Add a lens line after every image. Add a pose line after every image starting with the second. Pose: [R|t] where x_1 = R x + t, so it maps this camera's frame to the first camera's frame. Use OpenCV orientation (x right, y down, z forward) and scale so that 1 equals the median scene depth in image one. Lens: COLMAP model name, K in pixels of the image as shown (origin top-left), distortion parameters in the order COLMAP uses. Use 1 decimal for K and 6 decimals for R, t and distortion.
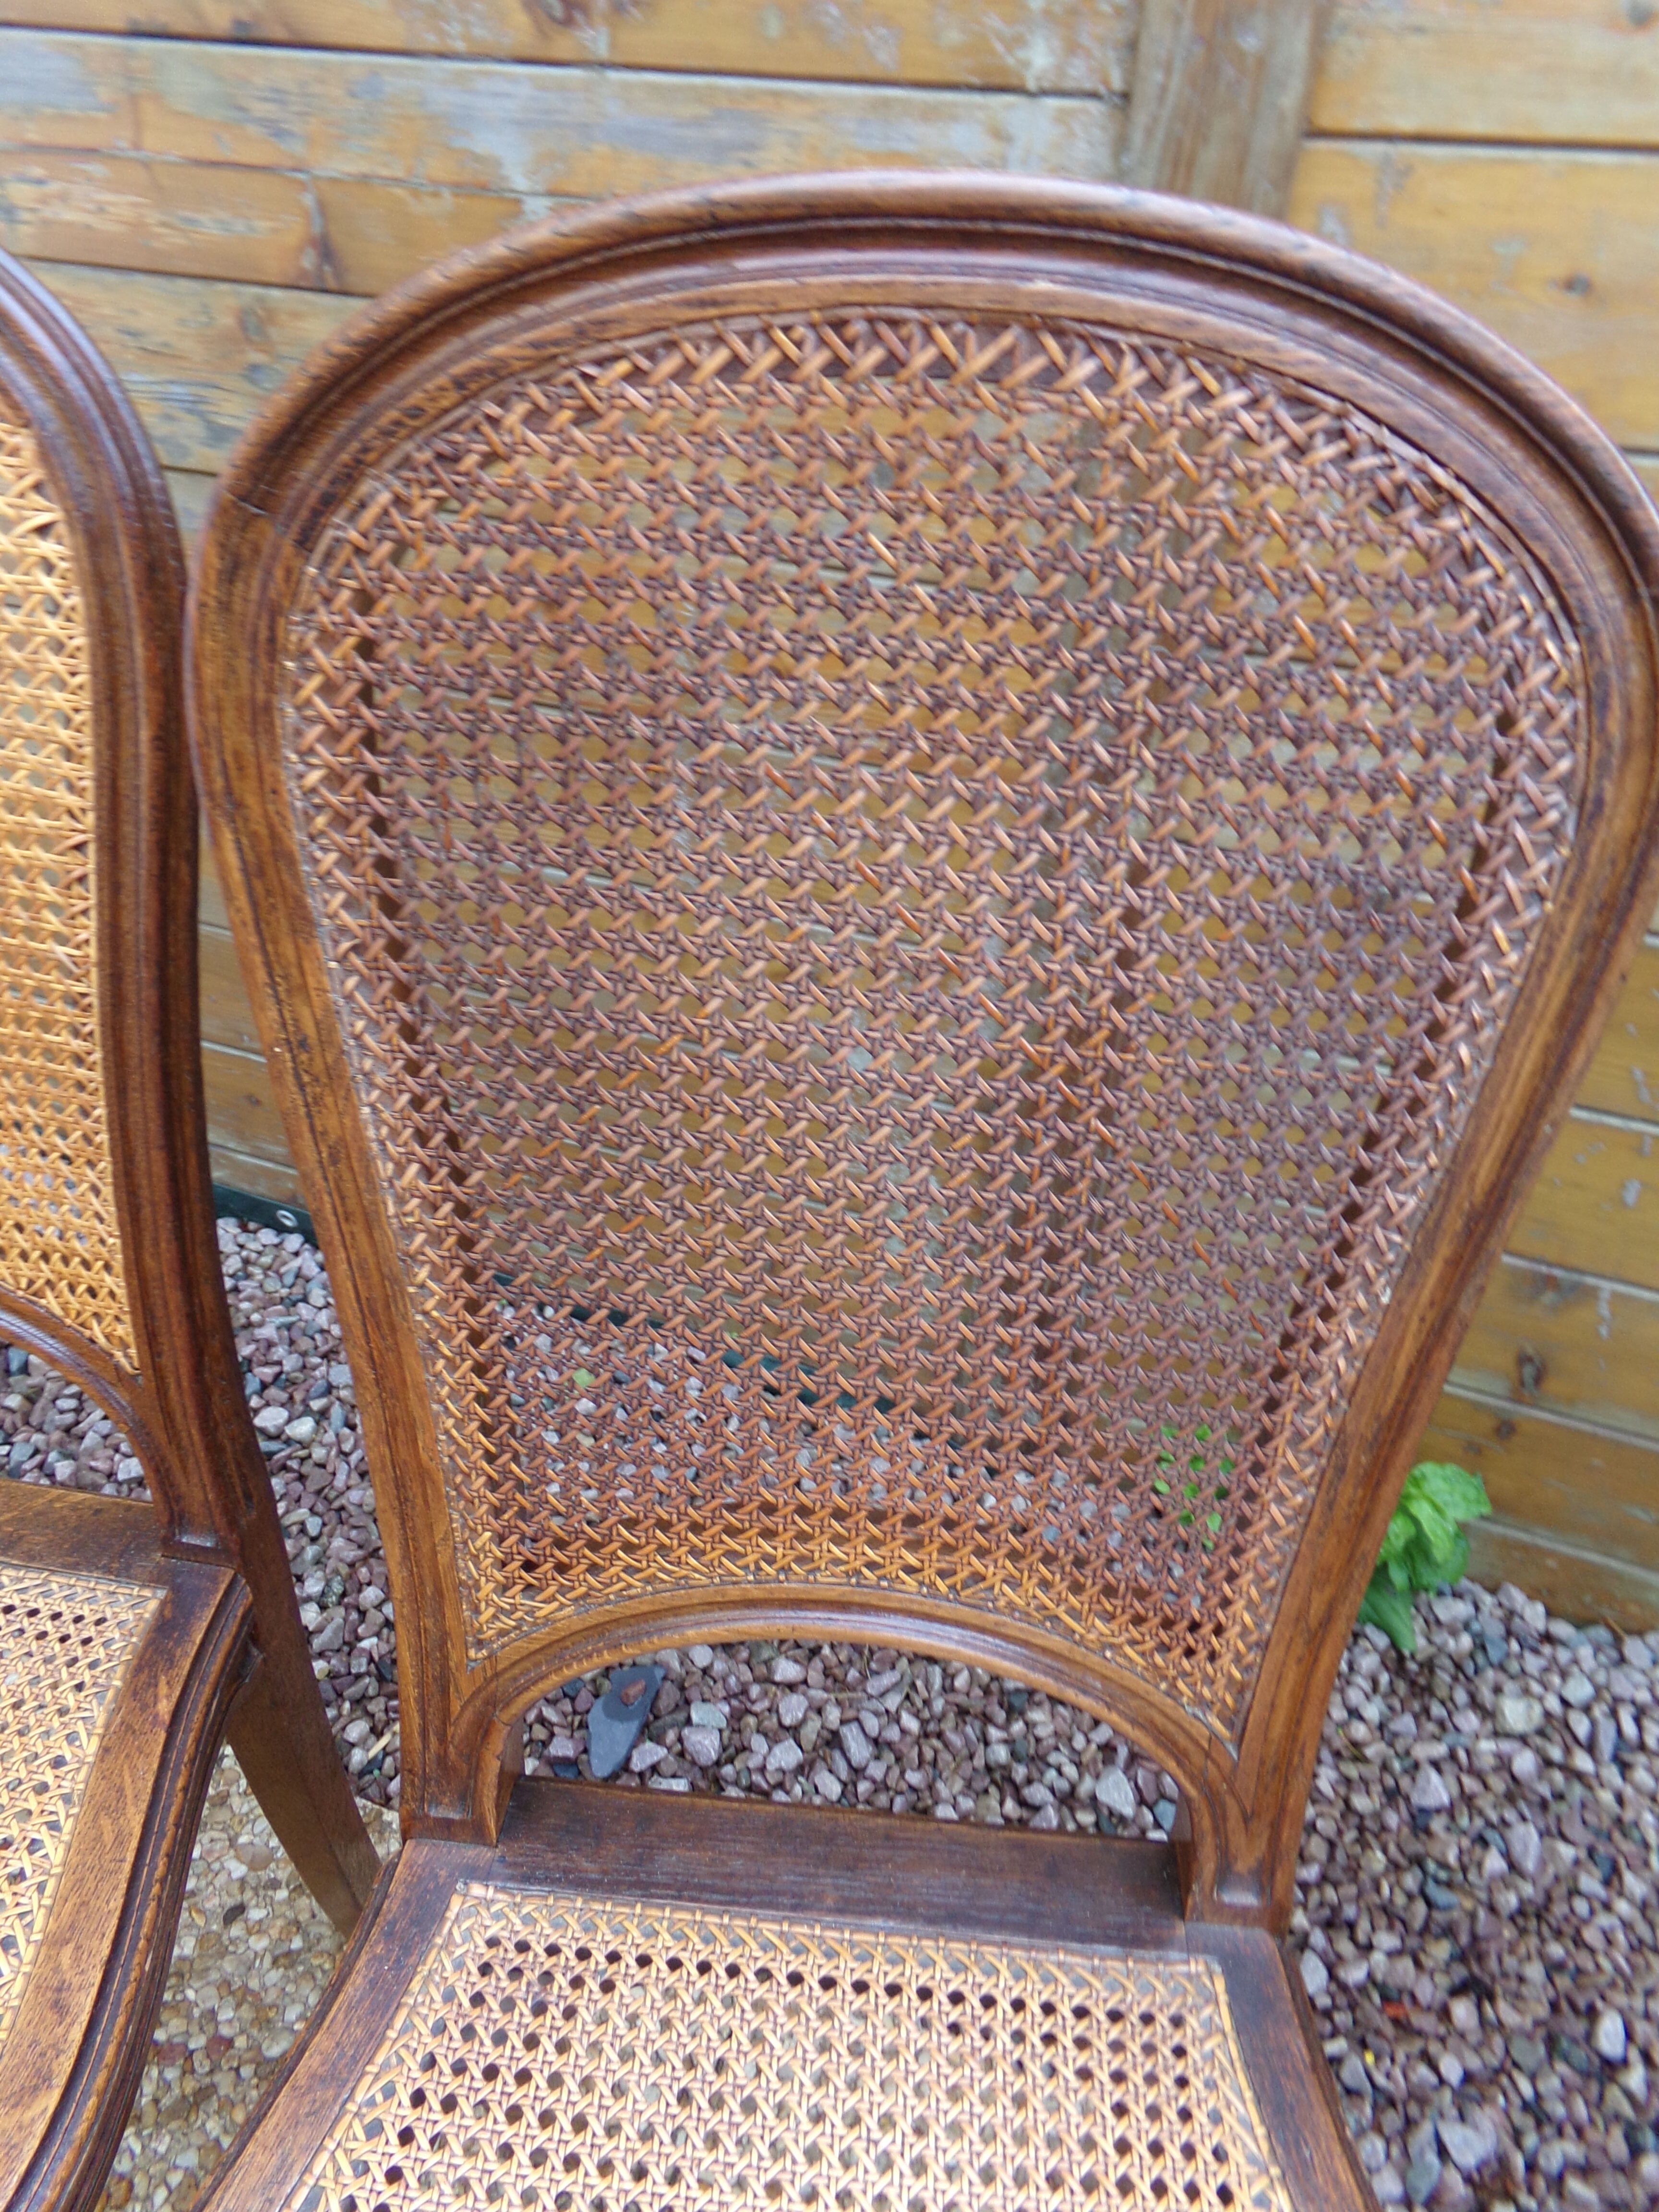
lens RADIAL K [[1565.1, 0, 826.7], [0, 1565.1, 1098.7], [0, 0, 1]] dist [-0.077406, 0.139192]
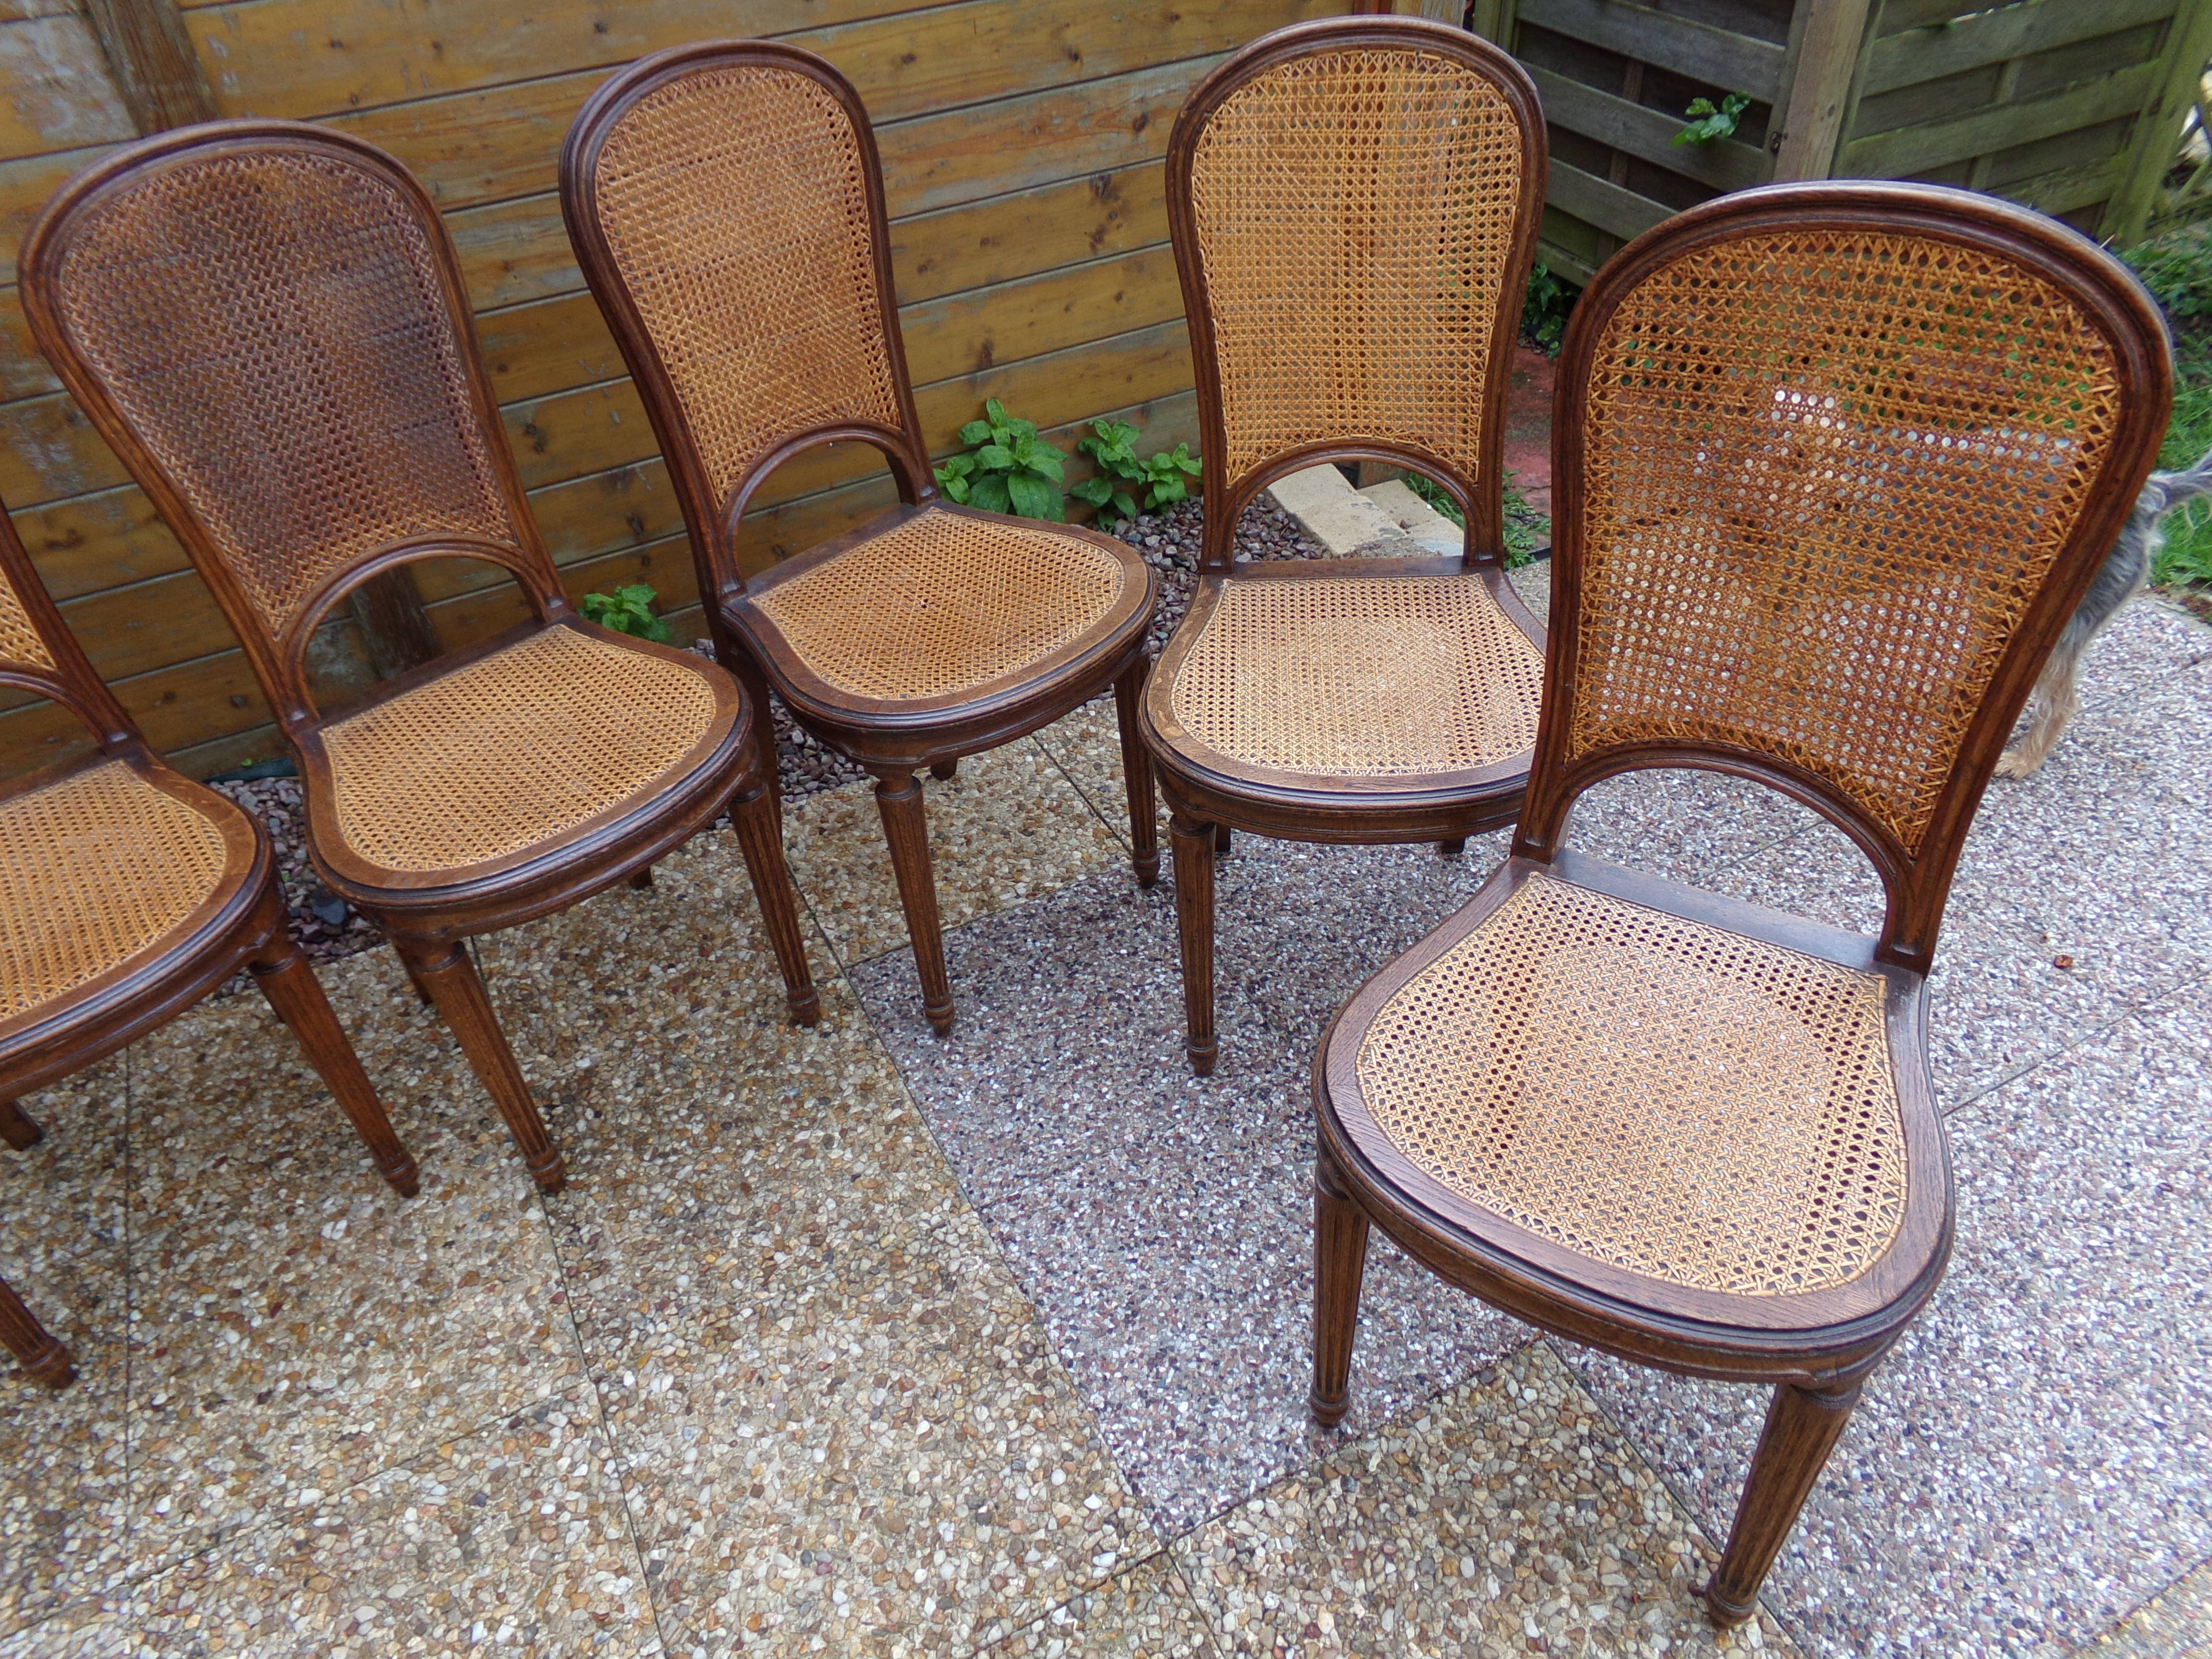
lens RADIAL K [[1565.1, 0, 1092.5], [0, 1565.1, 823.5], [0, 0, 1]] dist [-0.077406, 0.139192]
pose [[0.680961, -0.539209, 0.495526, -0.689484], [0.492564, 0.837963, 0.234943, 0.611213], [-0.541916, 0.084091, 0.836215, -1.898247]]
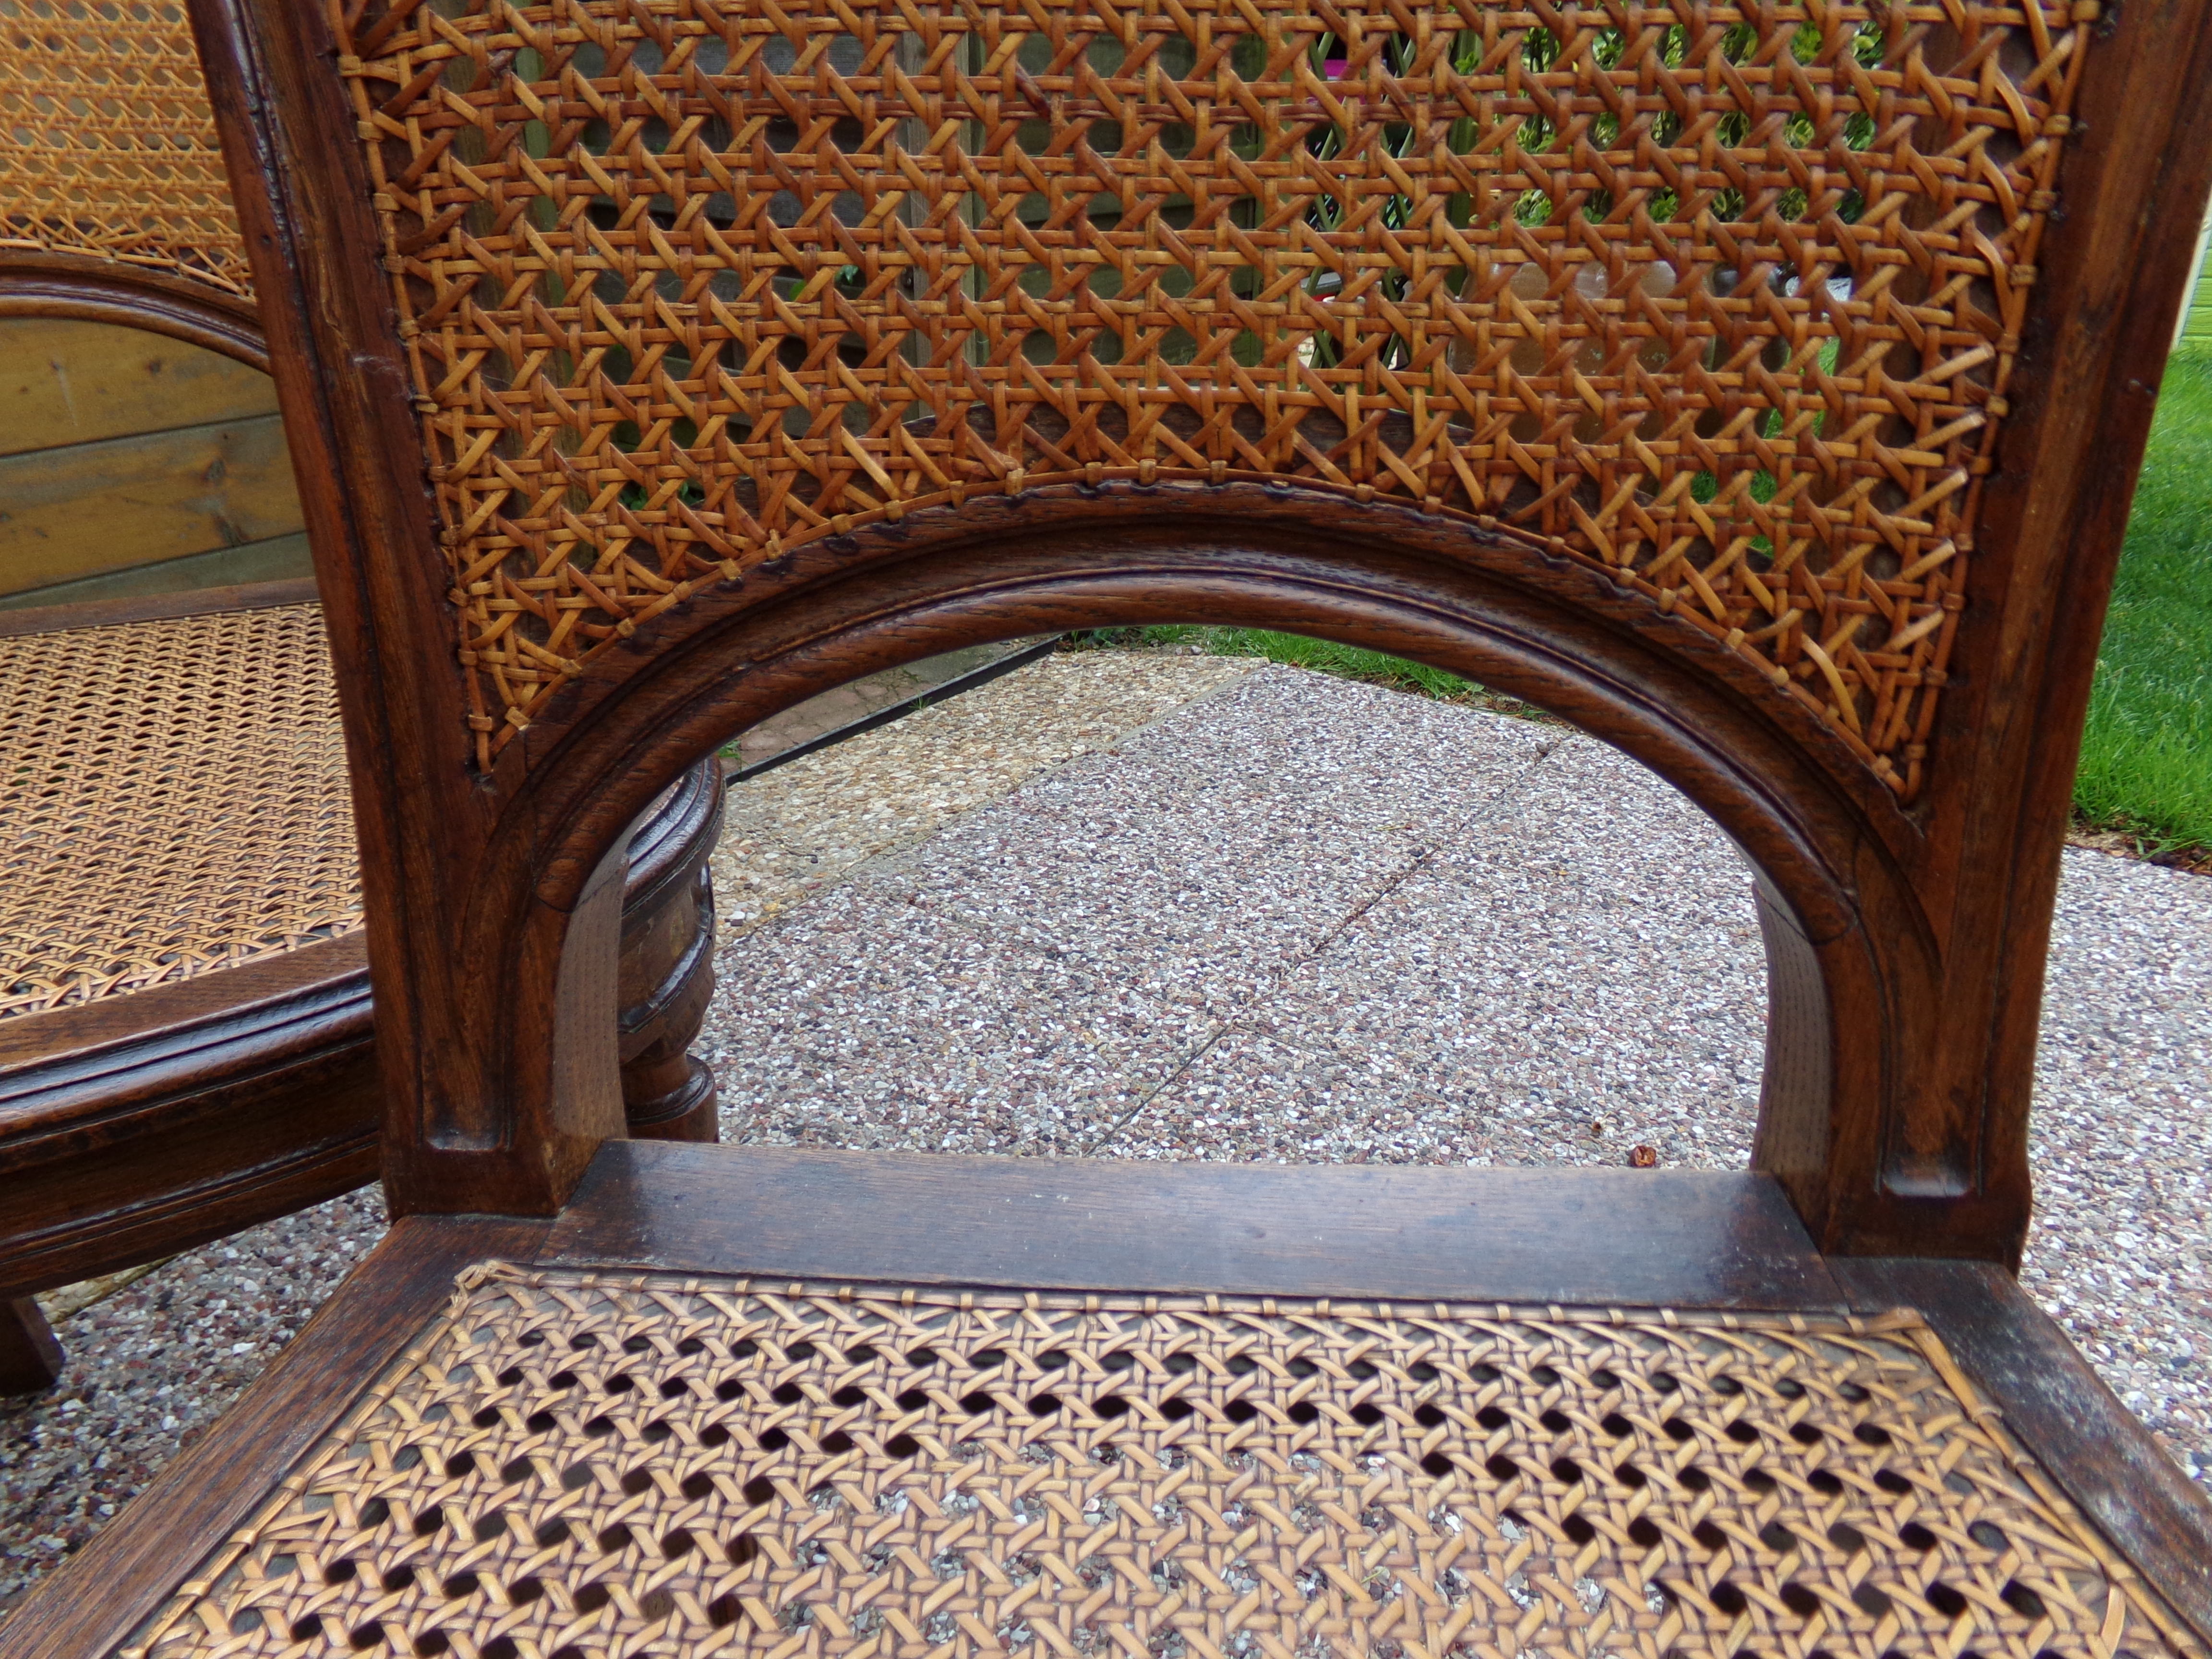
lens RADIAL K [[1565.1, 0, 1092.5], [0, 1565.1, 823.5], [0, 0, 1]] dist [-0.077406, 0.139192]
pose [[0.267642, -0.474712, 0.838461, 0.395501], [0.556324, 0.786634, 0.267787, 1.297629], [-0.786684, 0.394784, 0.474630, -0.928577]]
